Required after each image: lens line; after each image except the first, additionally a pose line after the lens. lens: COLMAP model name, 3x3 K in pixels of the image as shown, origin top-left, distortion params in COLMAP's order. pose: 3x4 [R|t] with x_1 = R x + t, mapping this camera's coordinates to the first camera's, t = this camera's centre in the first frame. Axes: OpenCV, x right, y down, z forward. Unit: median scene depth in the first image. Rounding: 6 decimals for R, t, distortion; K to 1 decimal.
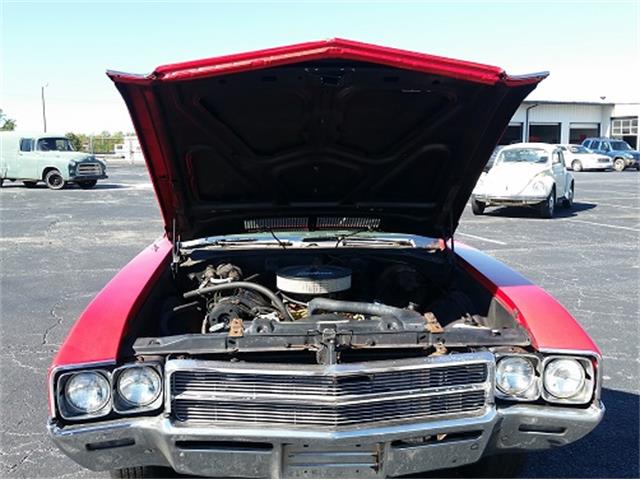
lens RADIAL K [[694.0, 0, 314.0], [0, 694.0, 241.7], [0, 0, 1]] dist [0.213821, -0.538139]
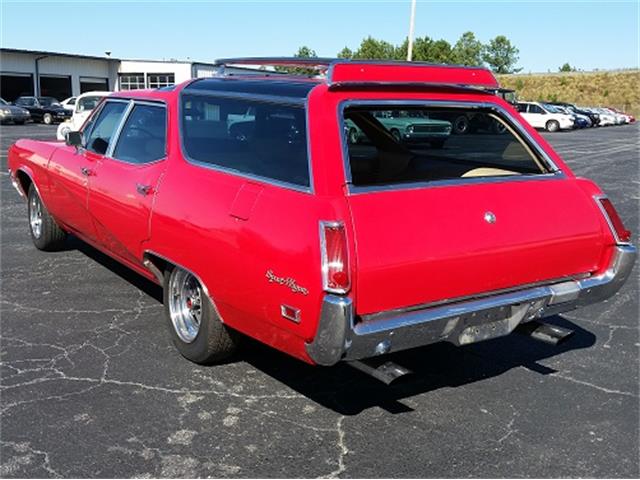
lens RADIAL K [[694.0, 0, 314.0], [0, 694.0, 241.7], [0, 0, 1]] dist [0.213821, -0.538139]
pose [[0.775311, -0.102812, 0.623156, -0.135264], [0.064341, 0.994386, 0.084010, 0.011328], [-0.628294, -0.025039, 0.777573, 0.004300]]
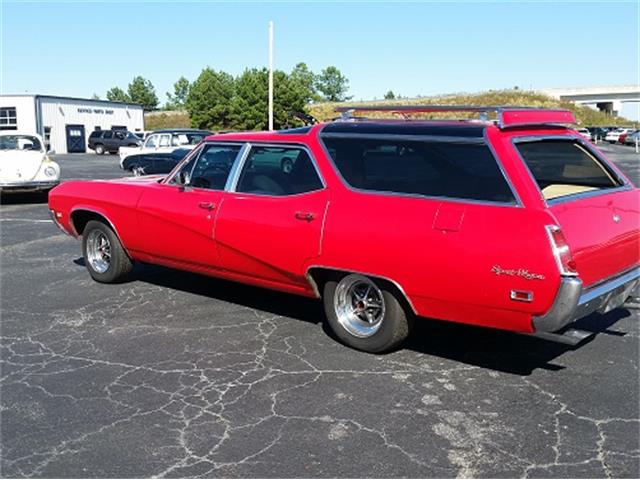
lens RADIAL K [[694.0, 0, 314.0], [0, 694.0, 241.7], [0, 0, 1]] dist [0.213821, -0.538139]
pose [[0.606963, -0.125074, 0.784826, -0.274746], [0.117634, 0.990799, 0.066924, -0.000119], [-0.785976, 0.051702, 0.616092, 0.055366]]
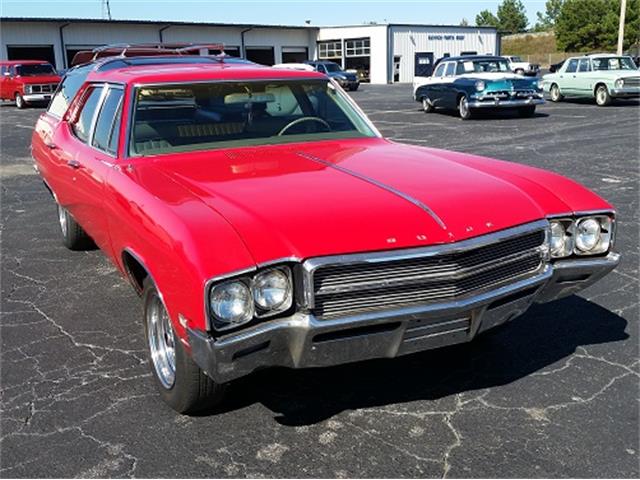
lens RADIAL K [[694.0, 0, 314.0], [0, 694.0, 241.7], [0, 0, 1]] dist [0.213821, -0.538139]
pose [[0.917929, -0.120573, 0.377978, -0.097376], [0.082317, 0.989850, 0.115848, 0.004229], [-0.388110, -0.075227, 0.918538, 0.010065]]
